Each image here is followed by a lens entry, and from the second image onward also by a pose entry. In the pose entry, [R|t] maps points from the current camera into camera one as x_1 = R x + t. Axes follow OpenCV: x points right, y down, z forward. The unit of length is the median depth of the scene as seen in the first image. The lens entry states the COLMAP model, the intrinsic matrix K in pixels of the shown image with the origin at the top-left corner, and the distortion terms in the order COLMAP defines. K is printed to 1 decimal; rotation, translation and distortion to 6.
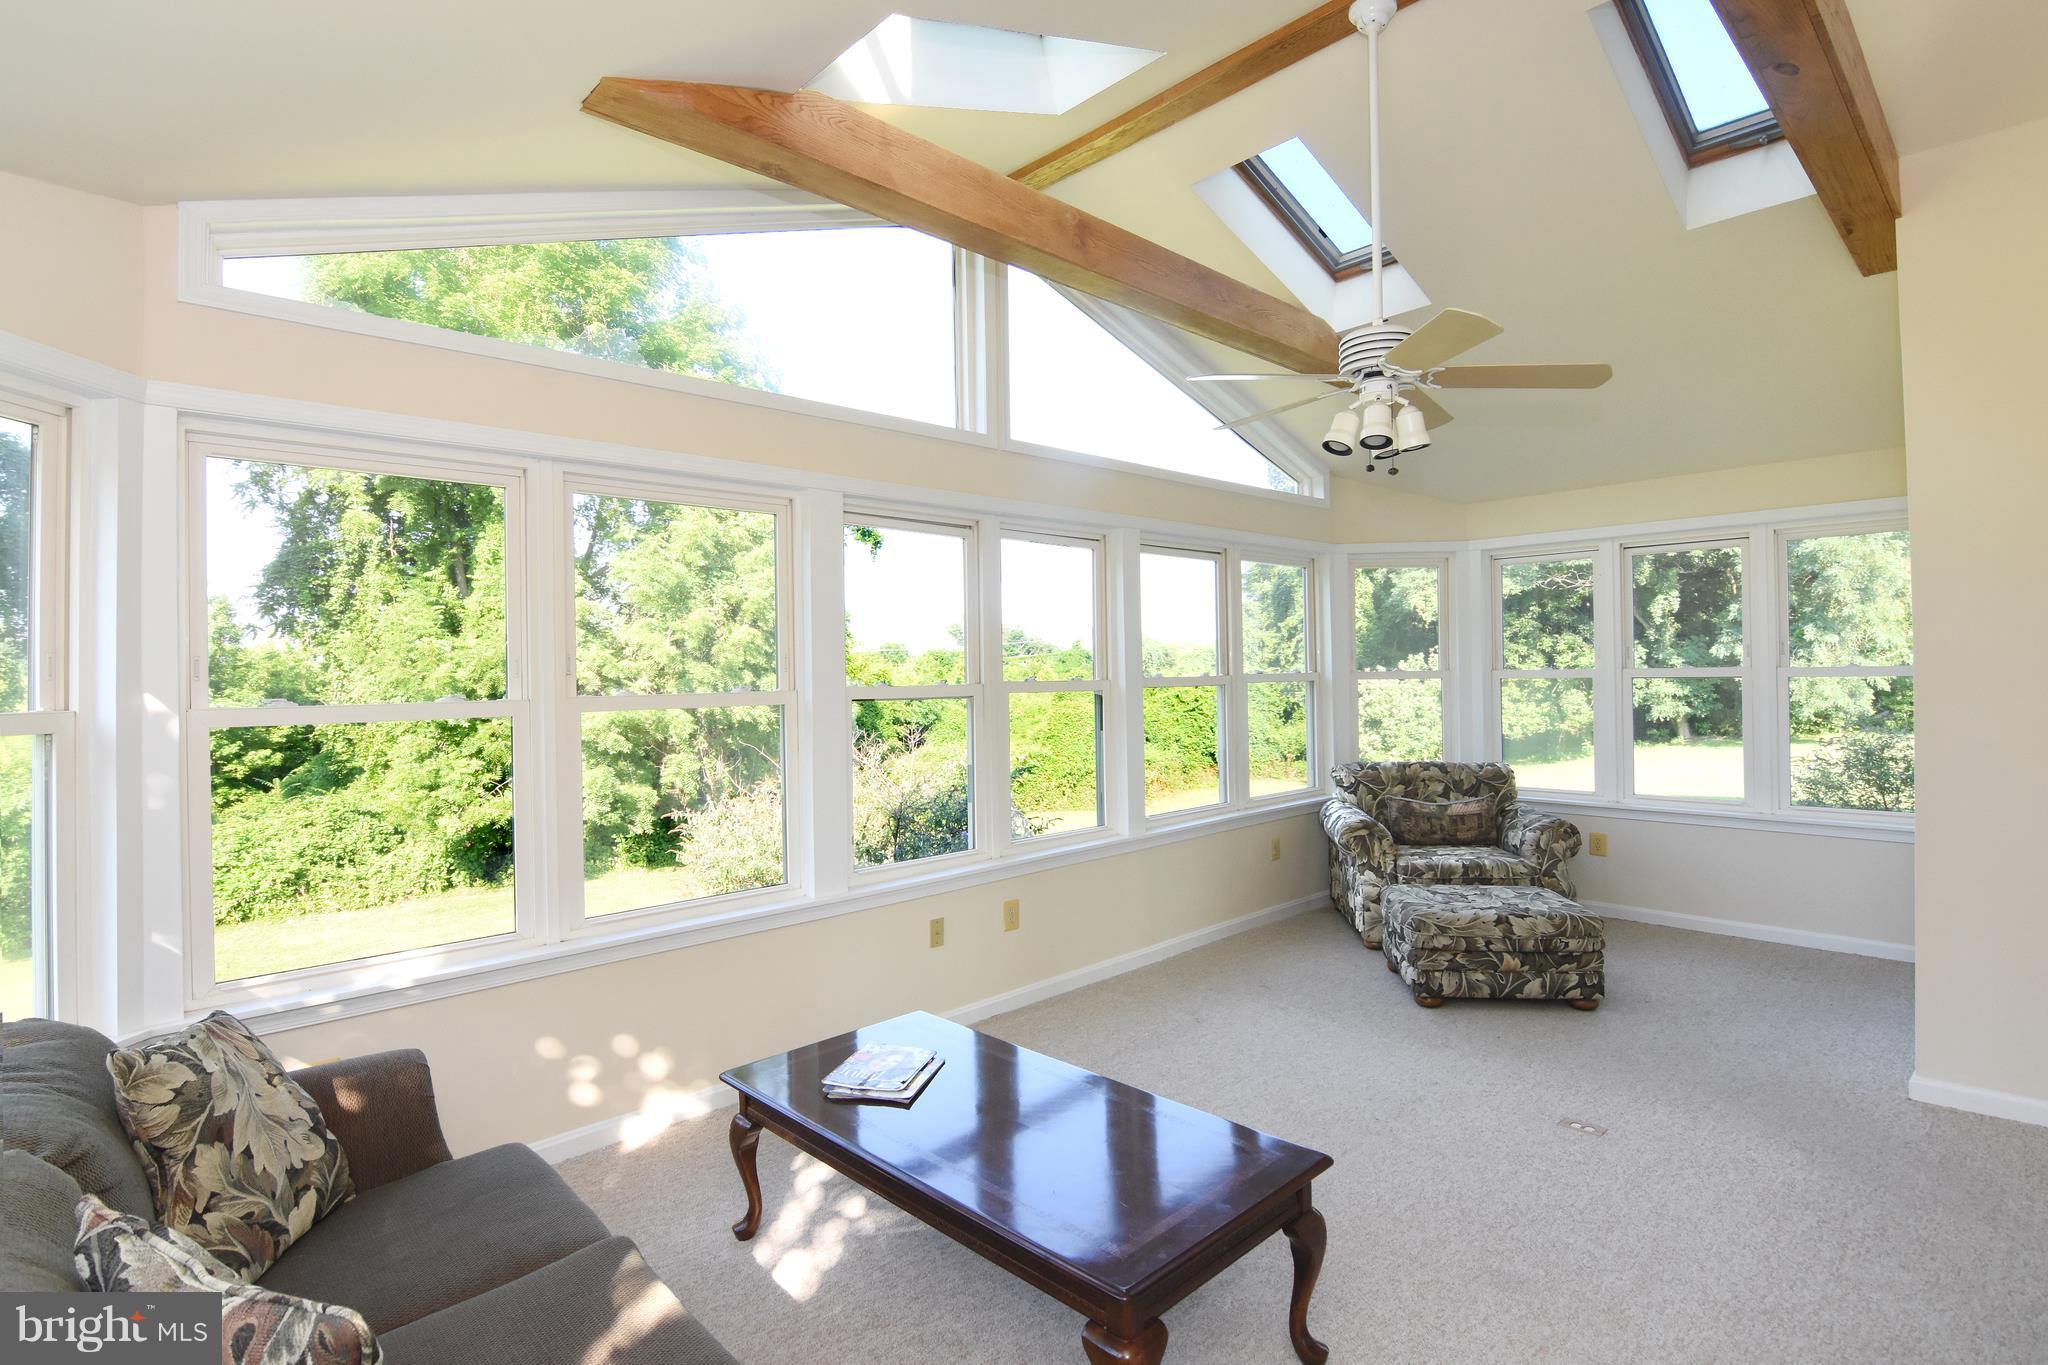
lens RADIAL K [[1019.4, 0, 1026.2], [0, 1019.4, 676.0], [0, 0, 1]] dist [0.000882, 0.000871]
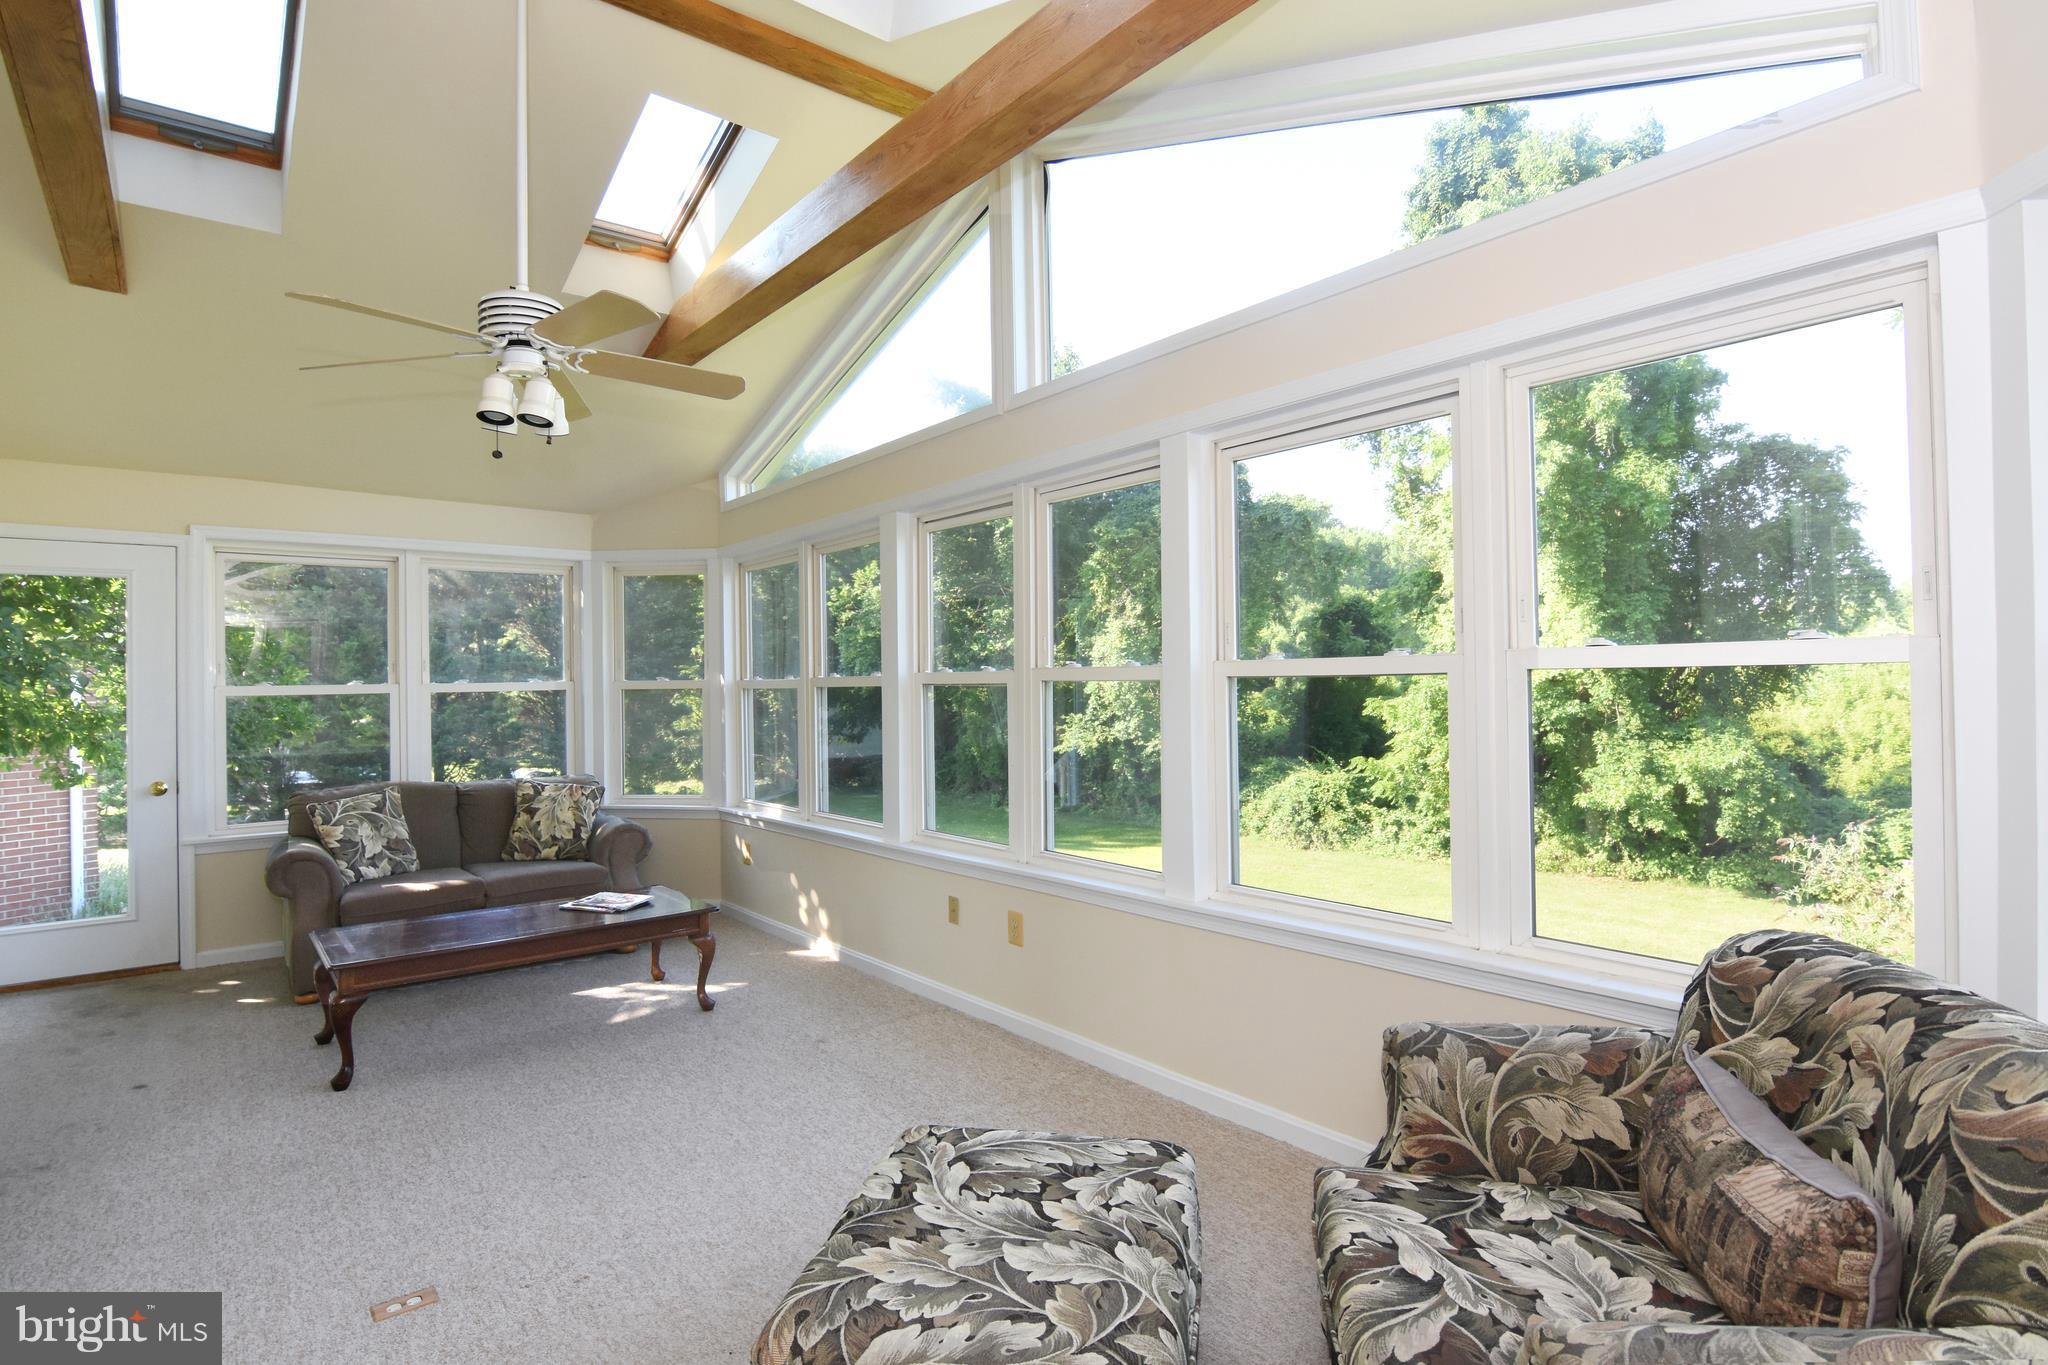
lens RADIAL K [[1019.4, 0, 1026.0], [0, 1019.4, 683.2], [0, 0, 1]] dist [0.000882, 0.000871]
pose [[-0.089349, 0.013609, -0.995907, 1.153199], [0.024665, 0.999630, 0.011447, 0.008674], [0.995695, -0.023541, -0.089651, 1.435594]]
